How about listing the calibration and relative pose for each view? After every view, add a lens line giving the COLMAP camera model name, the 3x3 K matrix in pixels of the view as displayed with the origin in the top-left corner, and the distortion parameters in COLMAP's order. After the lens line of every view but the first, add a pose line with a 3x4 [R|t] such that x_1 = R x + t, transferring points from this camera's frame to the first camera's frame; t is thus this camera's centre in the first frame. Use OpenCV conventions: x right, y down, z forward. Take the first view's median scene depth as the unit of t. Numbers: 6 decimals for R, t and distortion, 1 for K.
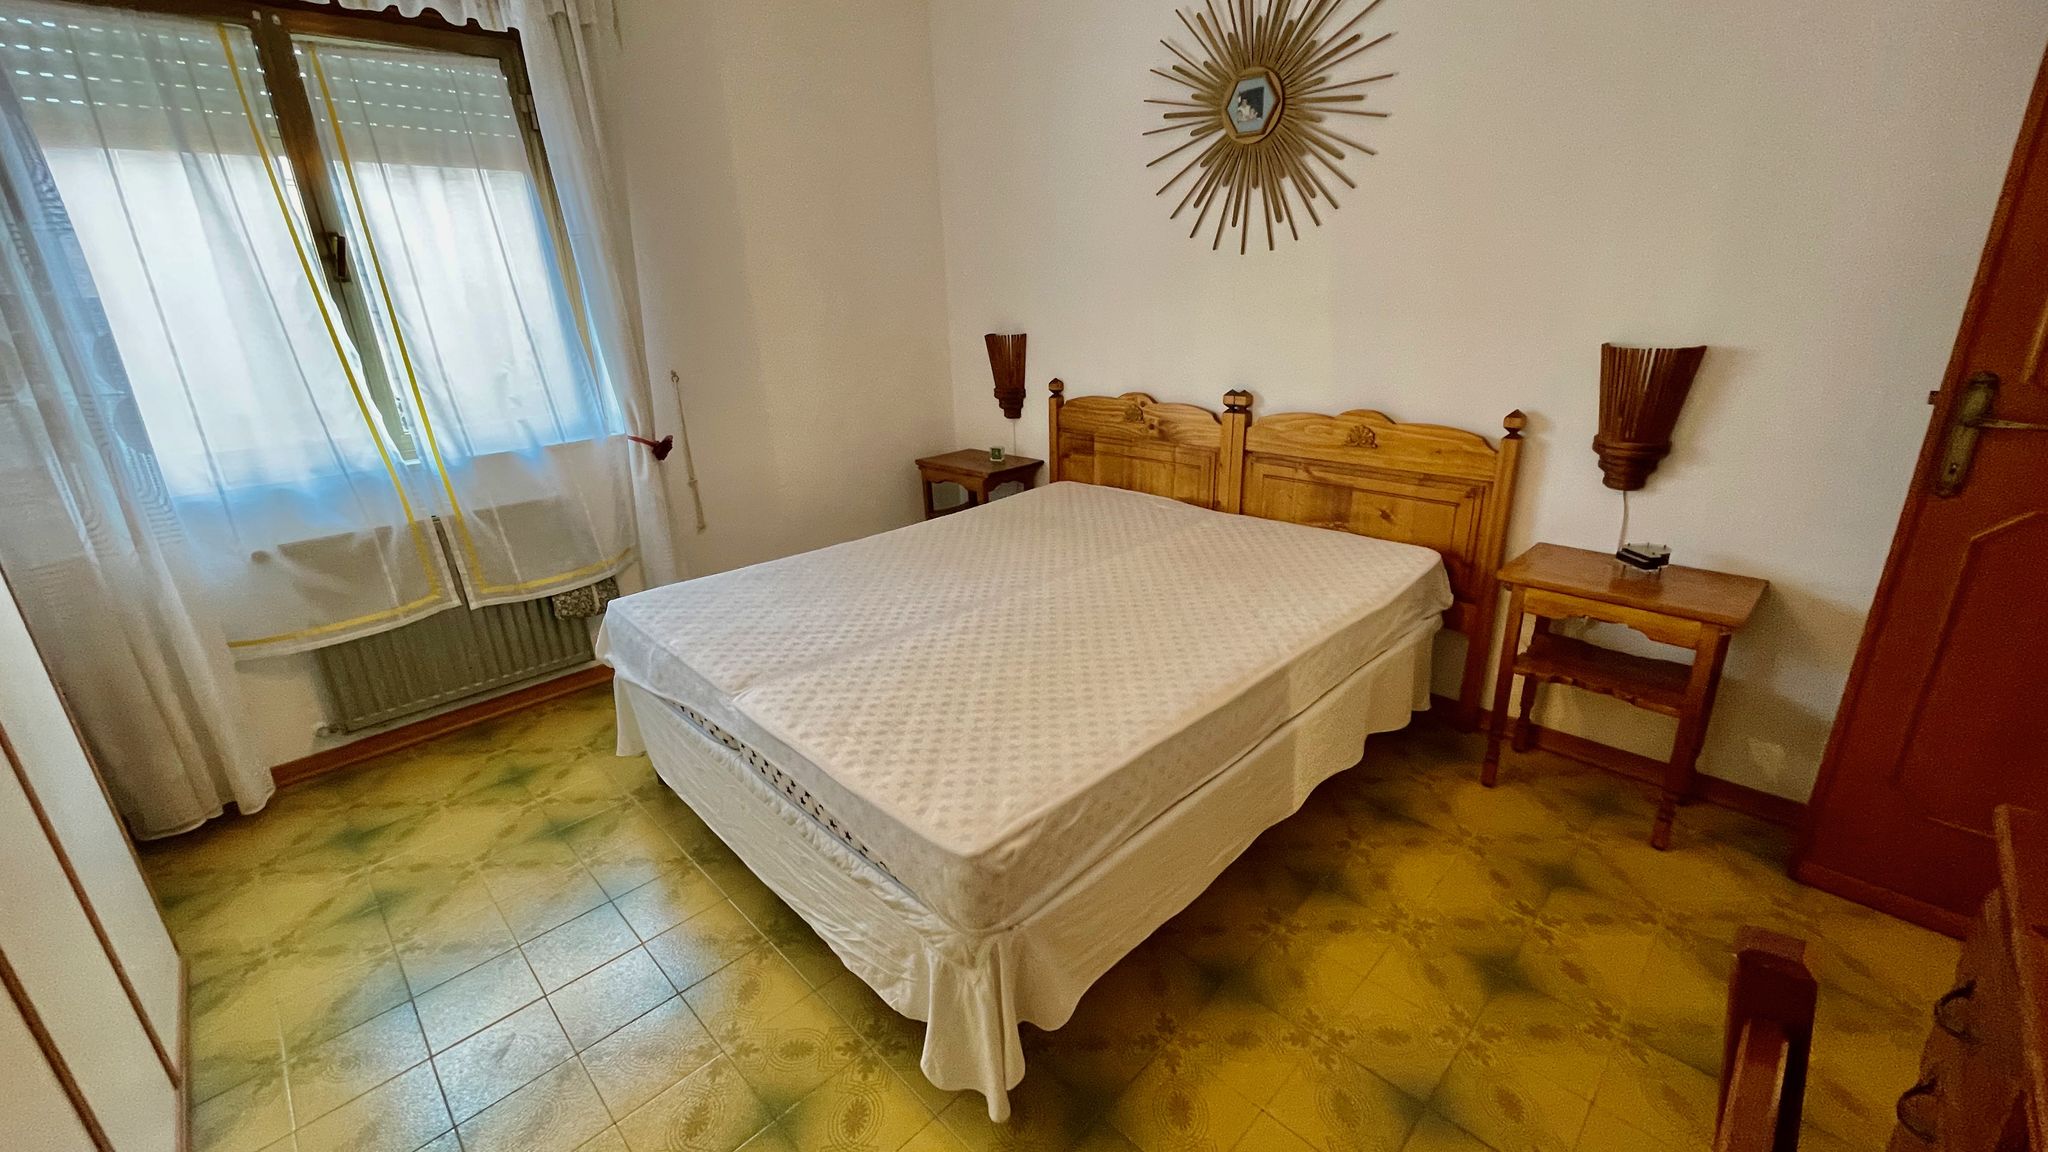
lens RADIAL K [[827.3, 0, 1029.3], [0, 827.3, 571.2], [0, 0, 1]] dist [-0.027210, 0.019135]
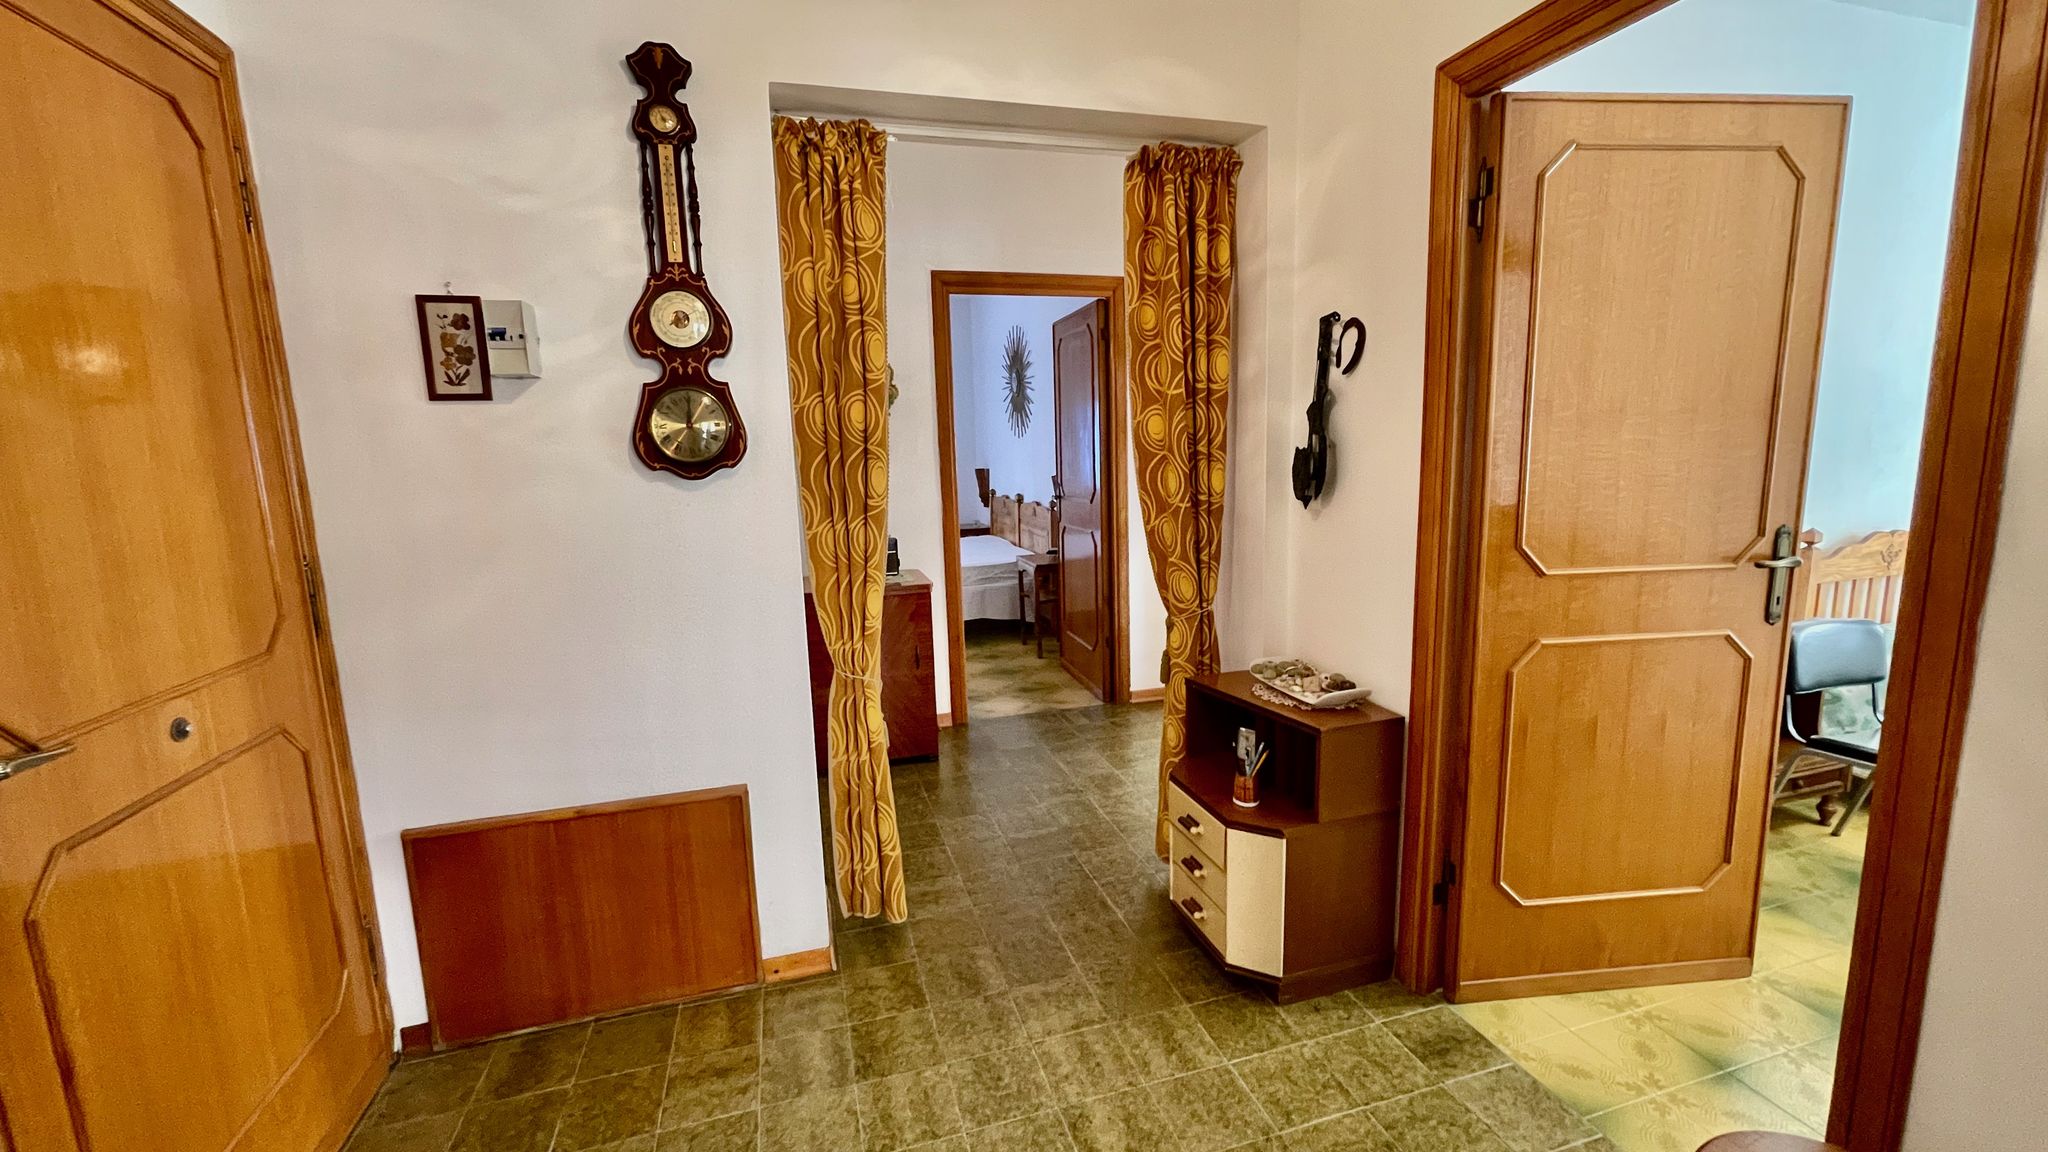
lens RADIAL K [[821.5, 0, 1032.5], [0, 821.5, 573.2], [0, 0, 1]] dist [-0.002469, -0.001177]
pose [[0.888207, 0.082466, -0.451982, 1.536016], [-0.153853, 0.980349, -0.123475, 0.319391], [0.432917, 0.179210, 0.883440, -1.130490]]
